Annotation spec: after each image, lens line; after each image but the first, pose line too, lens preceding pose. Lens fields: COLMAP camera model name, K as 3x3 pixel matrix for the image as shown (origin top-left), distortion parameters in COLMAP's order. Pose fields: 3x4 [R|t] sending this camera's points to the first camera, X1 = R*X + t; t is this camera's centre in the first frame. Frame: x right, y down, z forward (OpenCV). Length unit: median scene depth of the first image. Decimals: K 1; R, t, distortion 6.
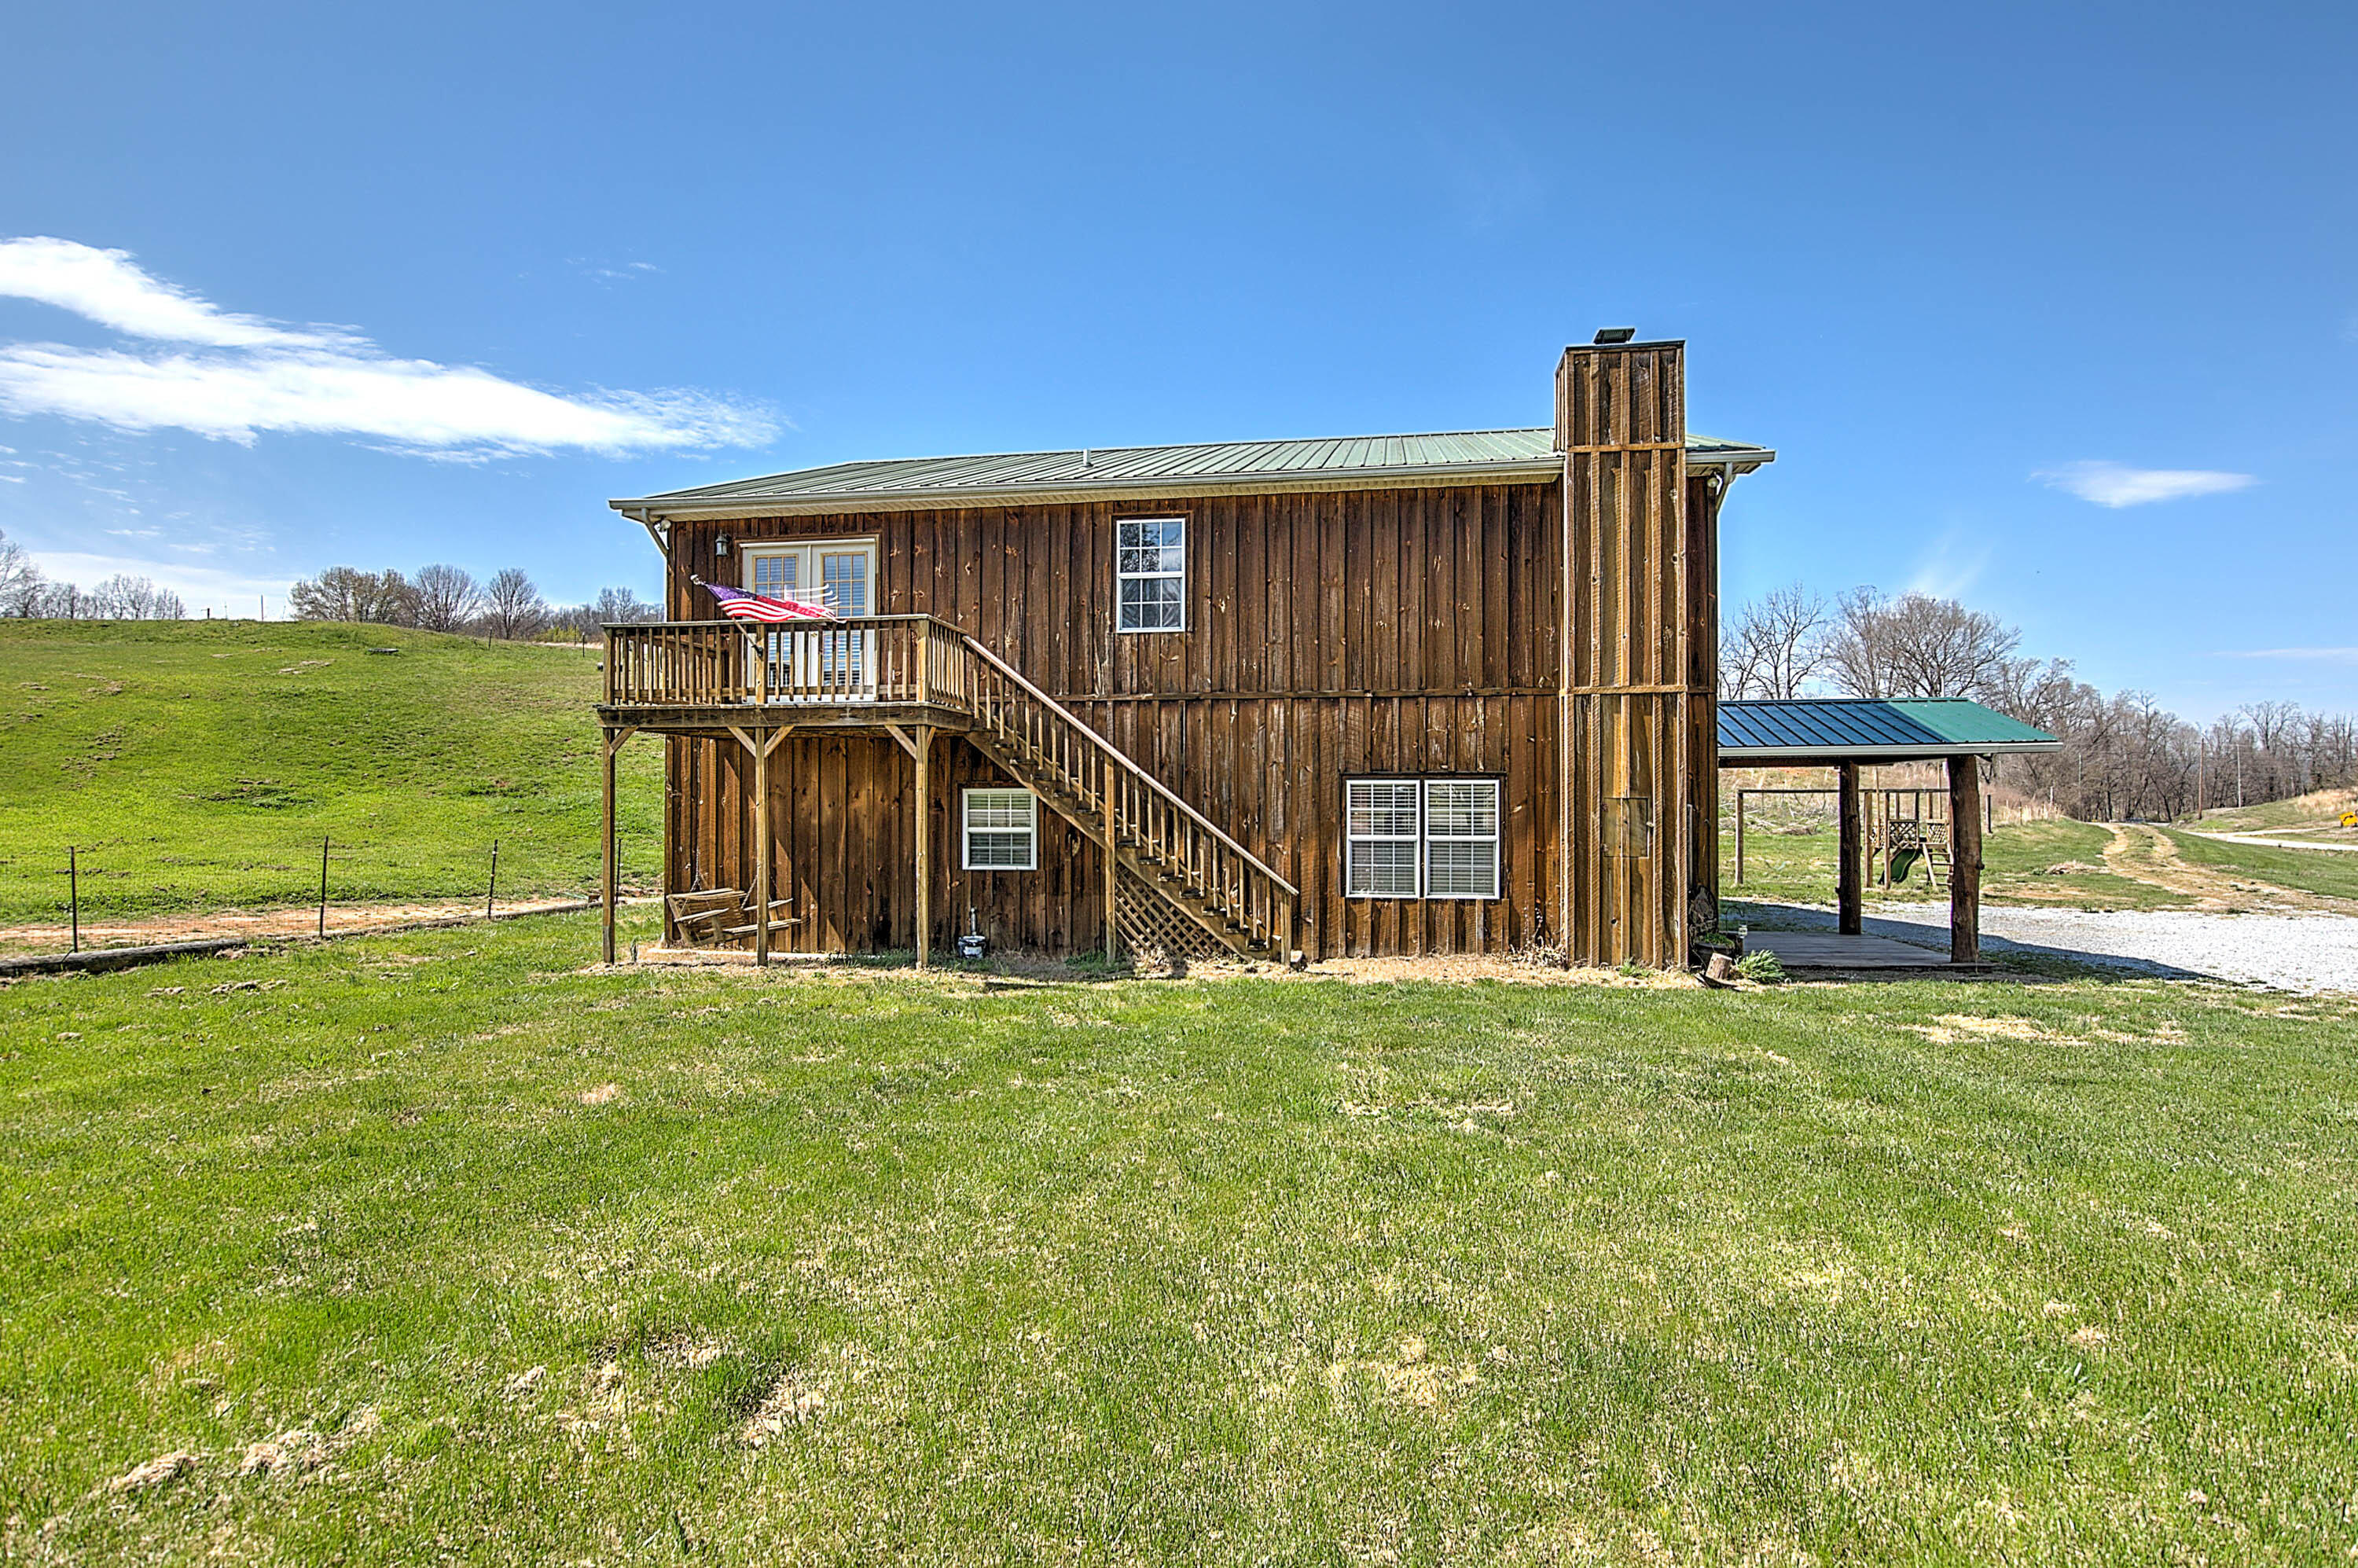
lens RADIAL K [[1249.1, 0, 1183.7], [0, 1249.1, 783.6], [0, 0, 1]] dist [-0.014242, 0.006214]
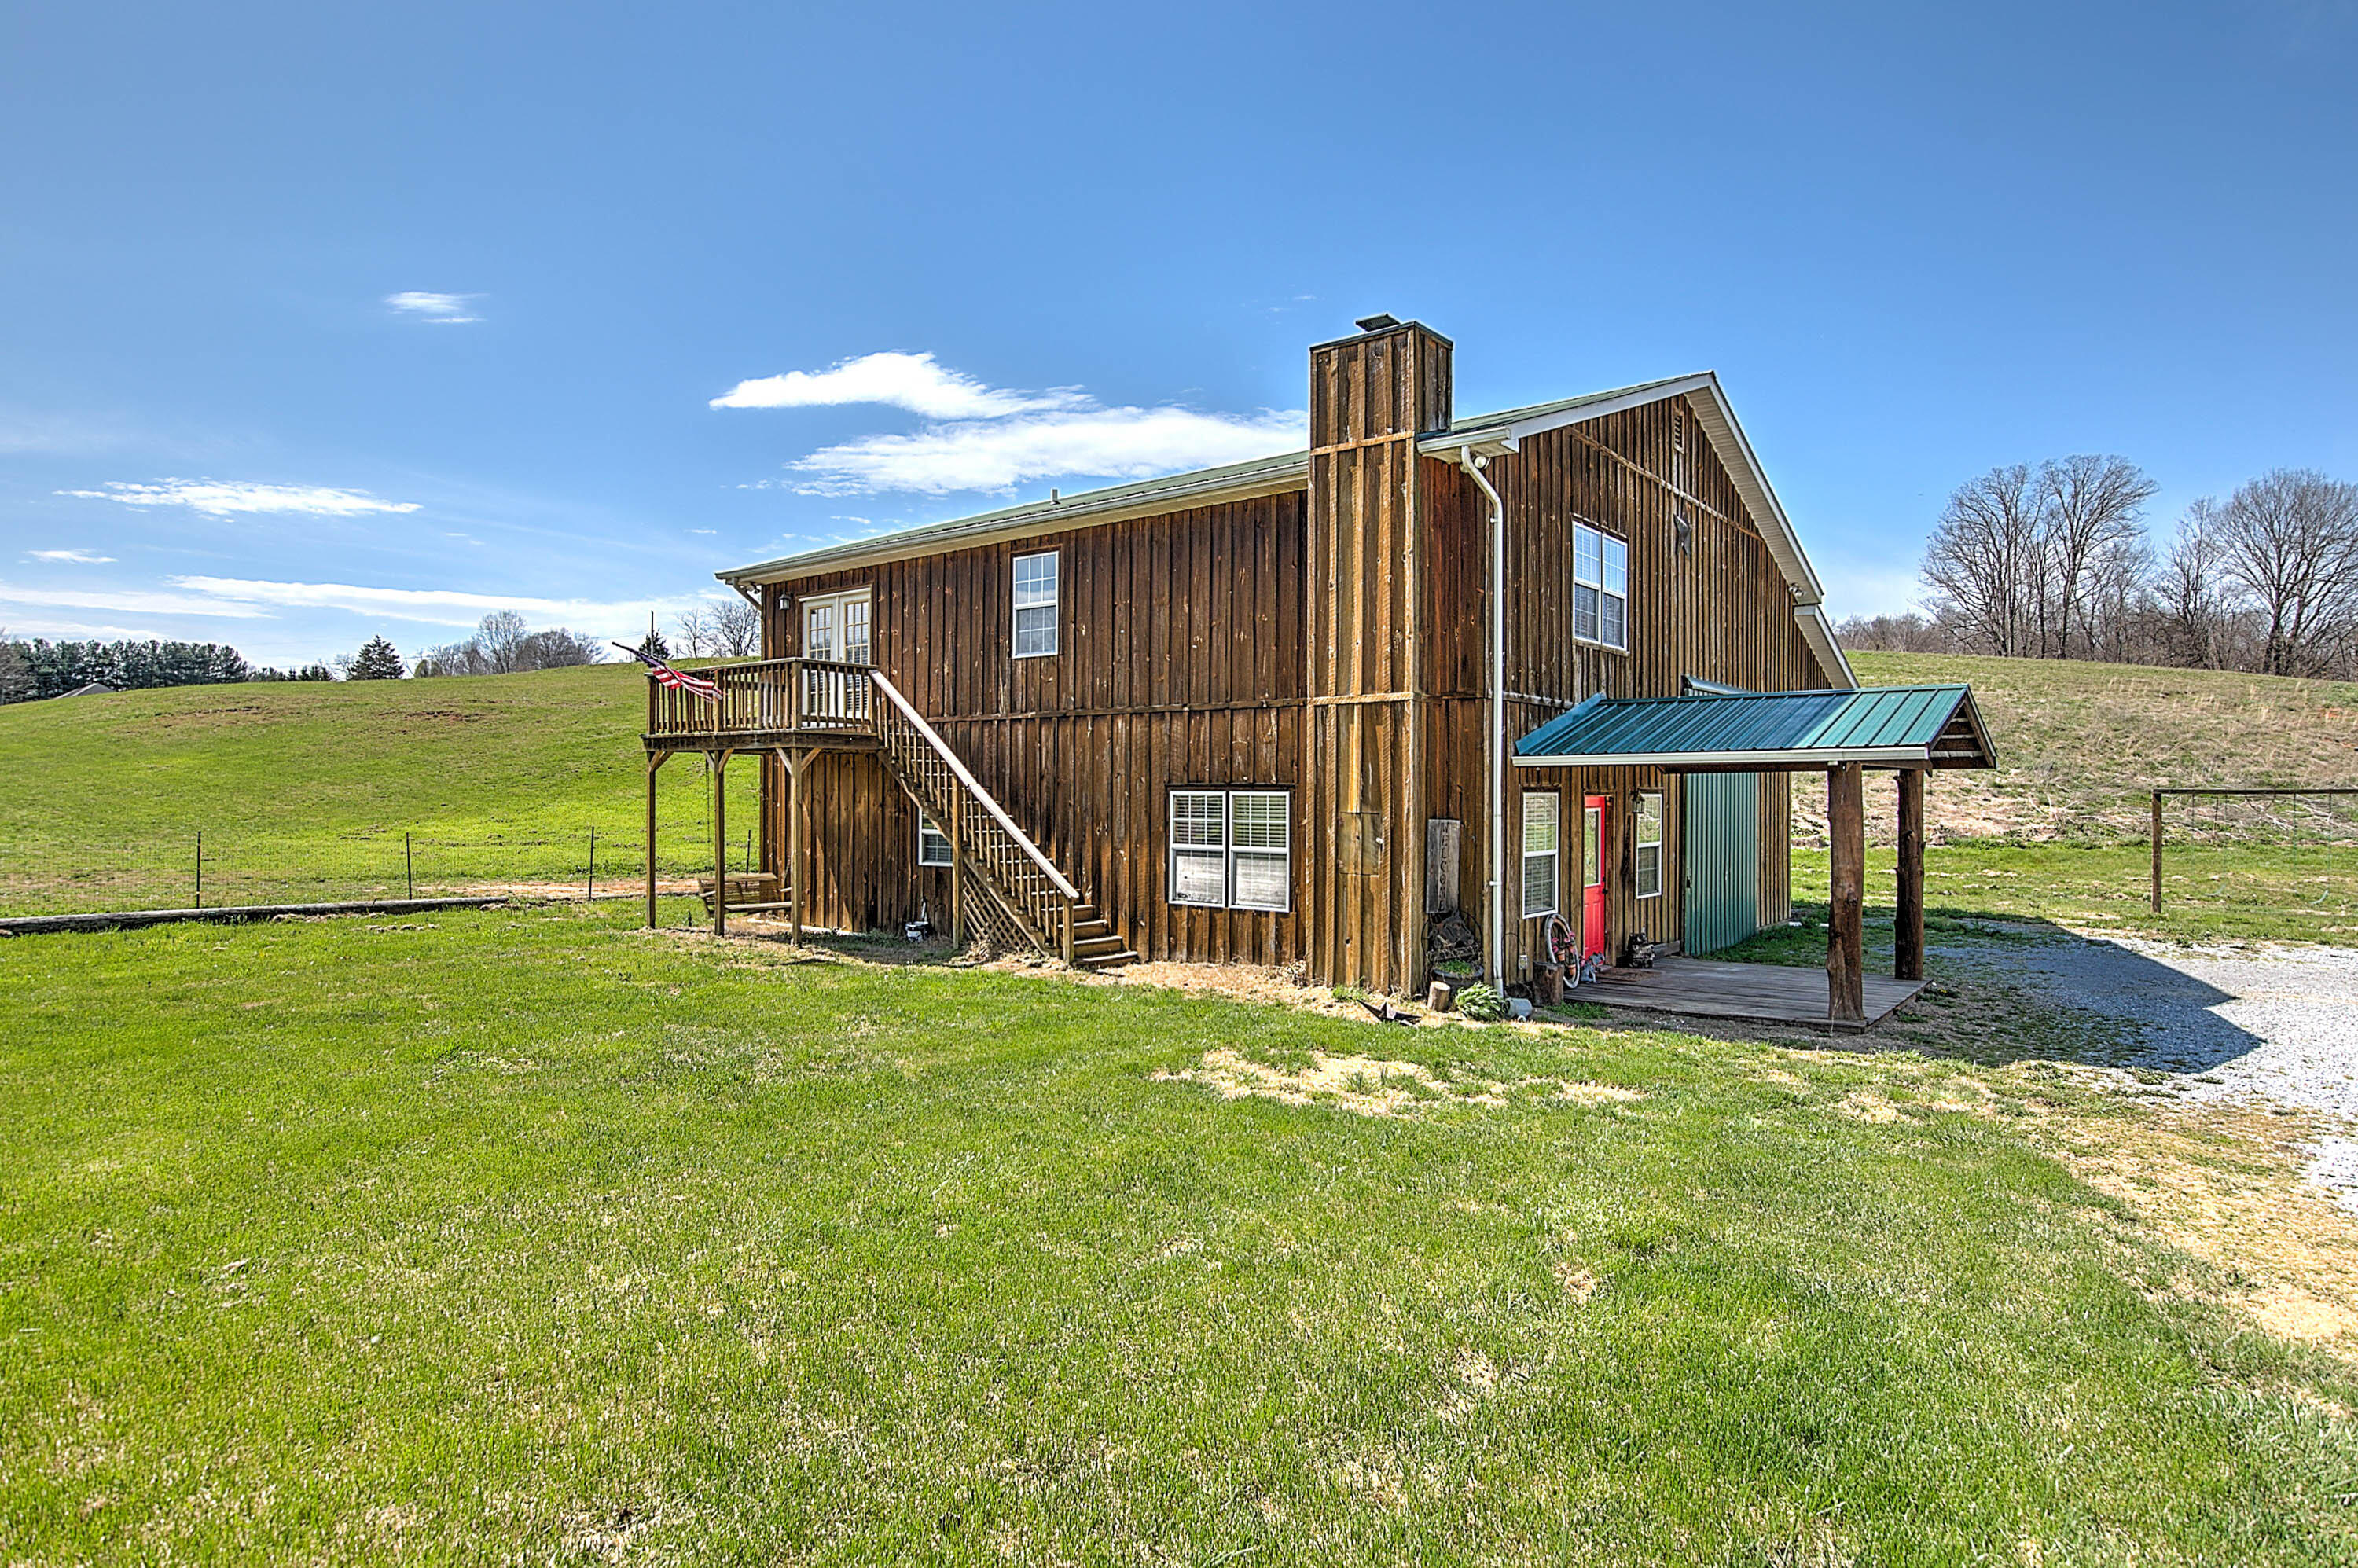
lens RADIAL K [[1249.1, 0, 1211.4], [0, 1249.1, 784.1], [0, 0, 1]] dist [-0.014242, 0.006214]
pose [[0.882524, 0.000438, -0.470266, 0.653961], [0.005316, 0.999926, 0.010907, -0.019779], [0.470236, -0.012126, 0.882457, 0.096328]]
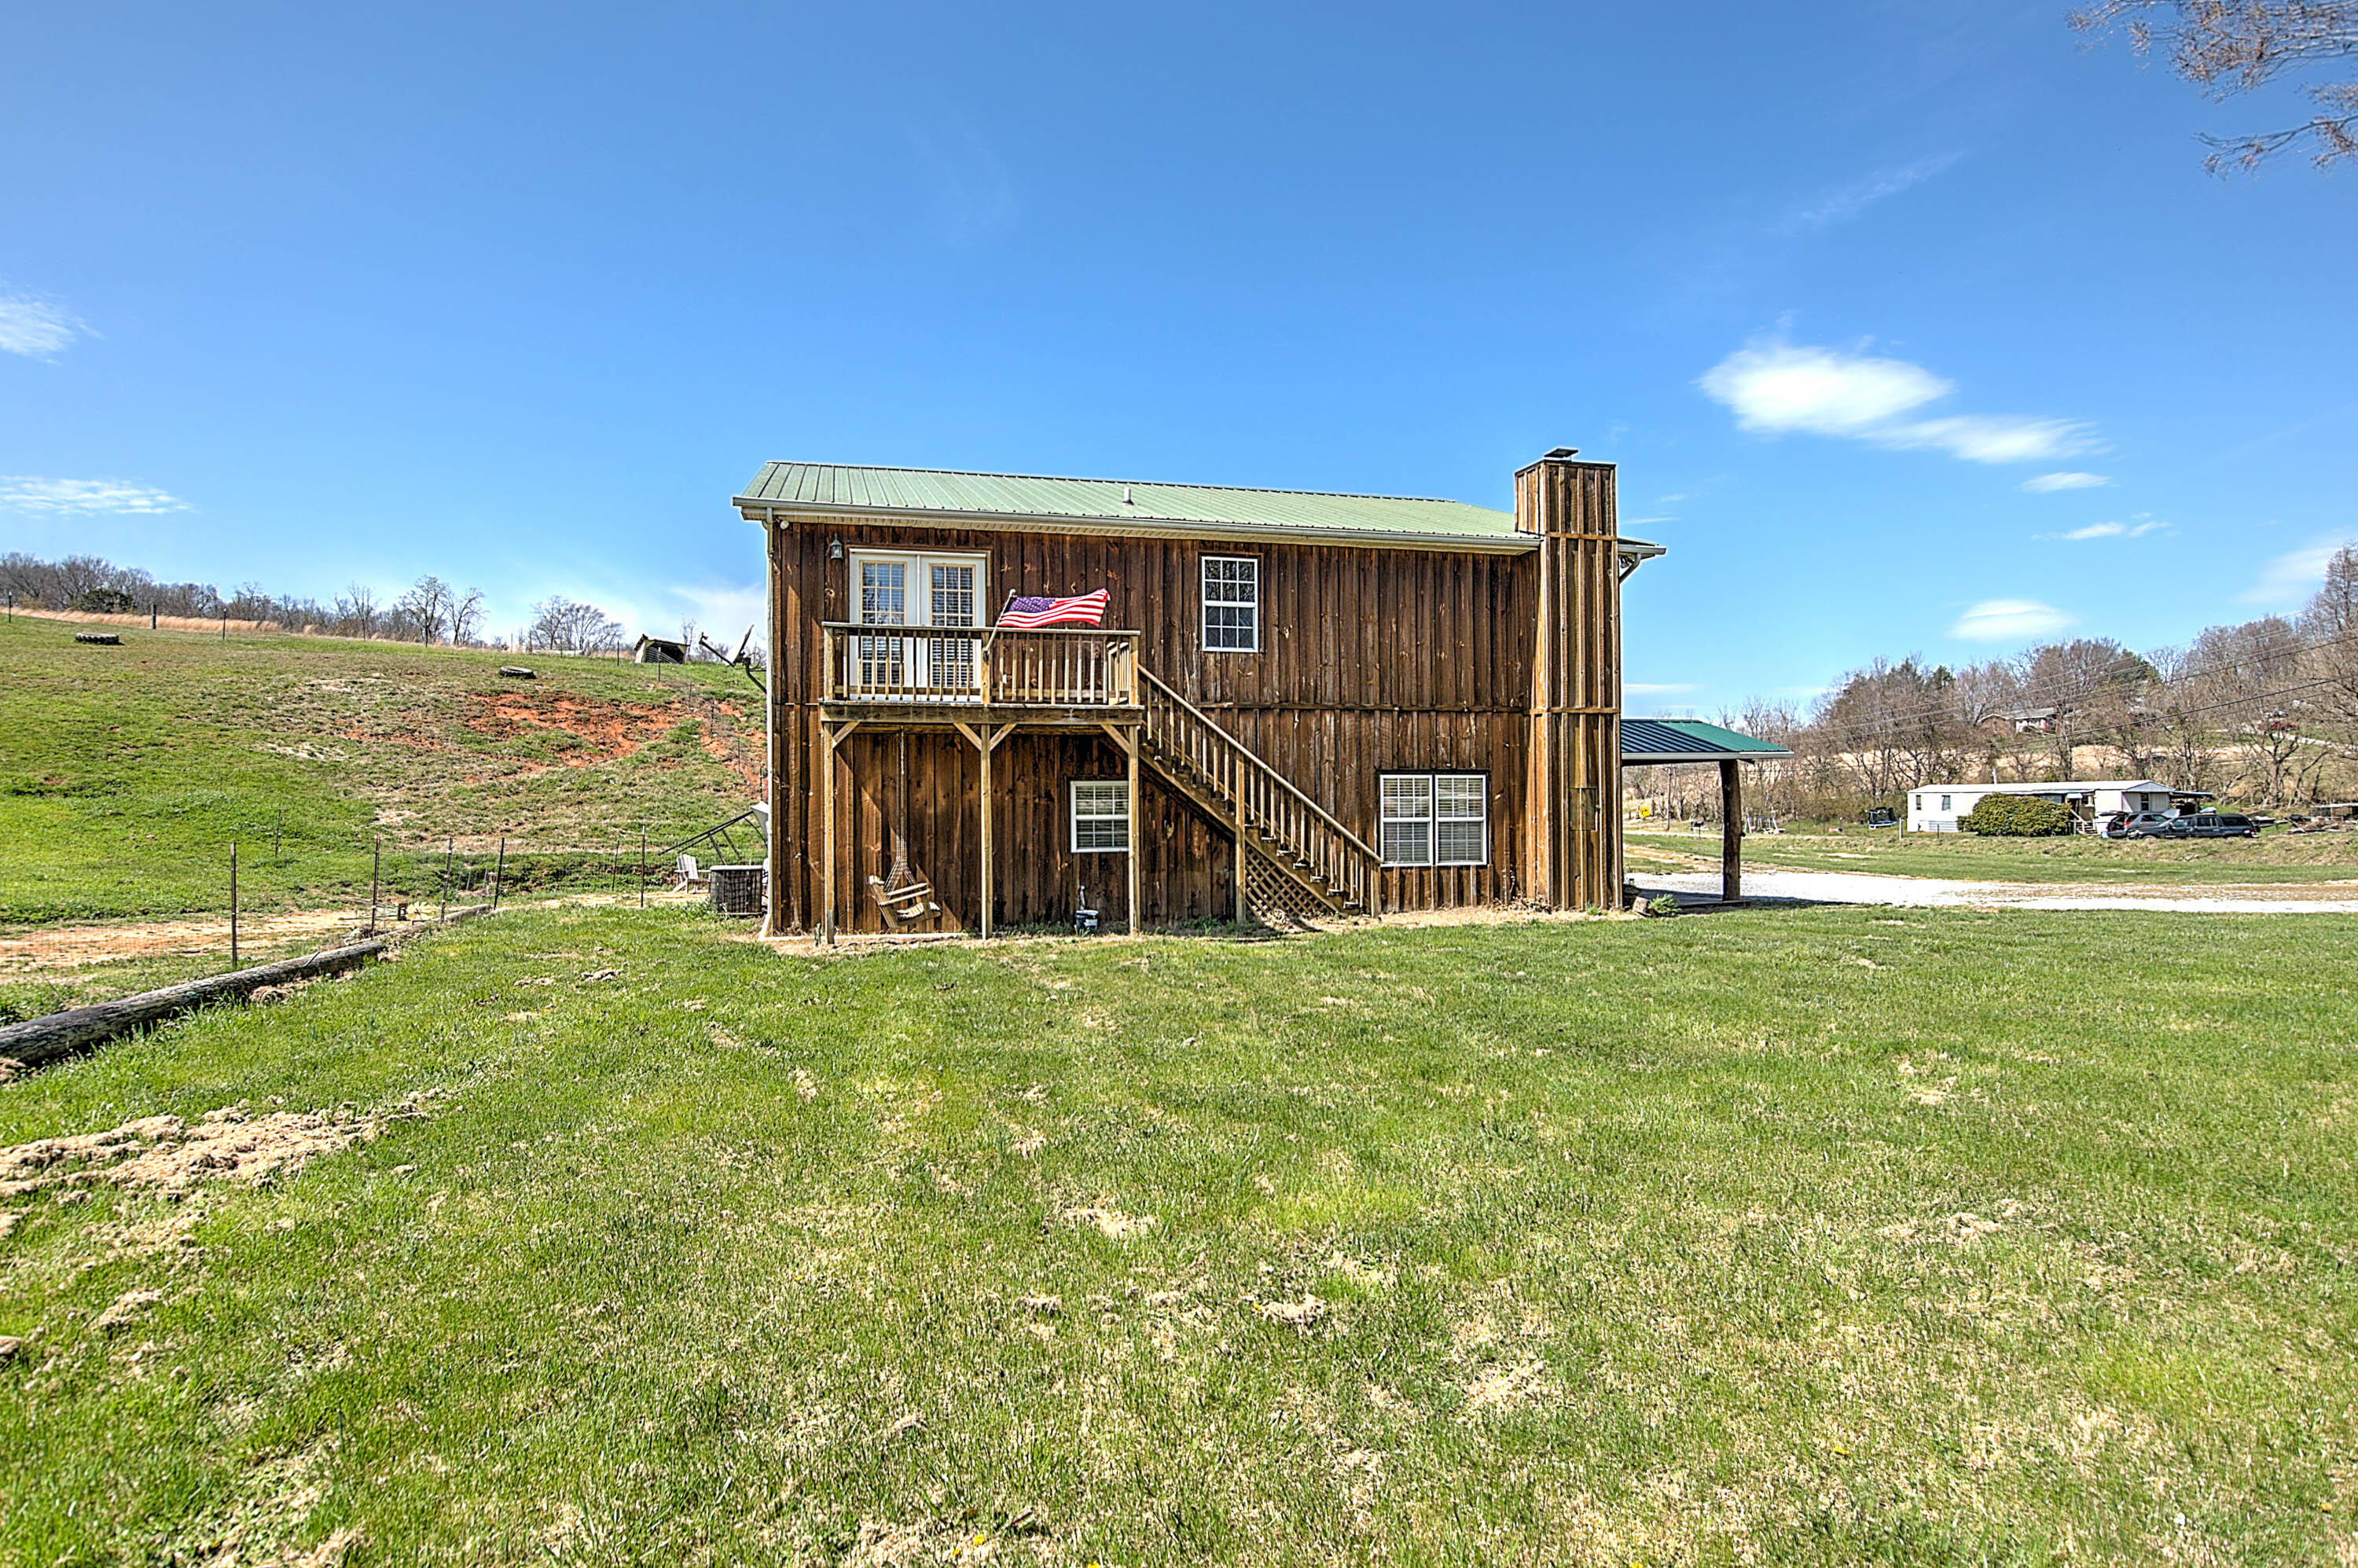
lens RADIAL K [[1249.1, 0, 1180.4], [0, 1249.1, 783.1], [0, 0, 1]] dist [-0.014242, 0.006214]
pose [[0.912430, 0.001149, 0.409230, -0.581400], [-0.000610, 0.999999, -0.001446, 0.007684], [-0.409231, 0.001069, 0.912430, -0.081746]]
